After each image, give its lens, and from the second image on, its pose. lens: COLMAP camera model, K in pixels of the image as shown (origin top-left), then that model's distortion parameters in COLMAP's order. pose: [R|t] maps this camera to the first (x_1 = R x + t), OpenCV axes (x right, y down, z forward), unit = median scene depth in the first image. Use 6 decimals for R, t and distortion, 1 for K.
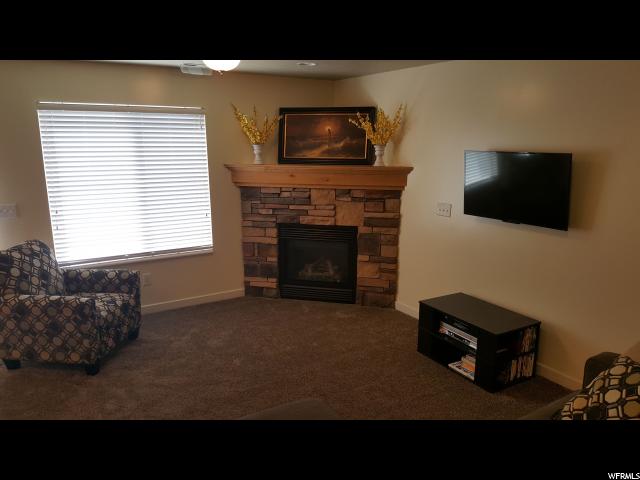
lens RADIAL K [[445.6, 0, 320.0], [0, 445.6, 240.0], [0, 0, 1]] dist [0.006681, -0.063747]
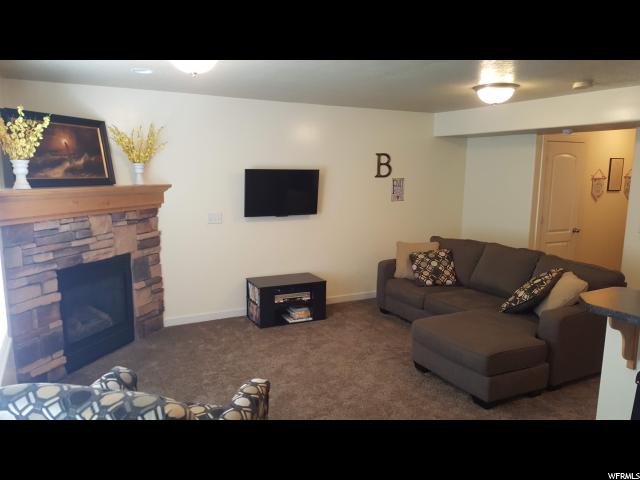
lens RADIAL K [[445.6, 0, 320.0], [0, 445.6, 240.0], [0, 0, 1]] dist [0.006681, -0.063747]
pose [[0.096341, -0.151127, 0.983808, -0.752903], [0.204719, 0.970283, 0.129002, -0.091995], [-0.974068, 0.188976, 0.124416, 0.510173]]
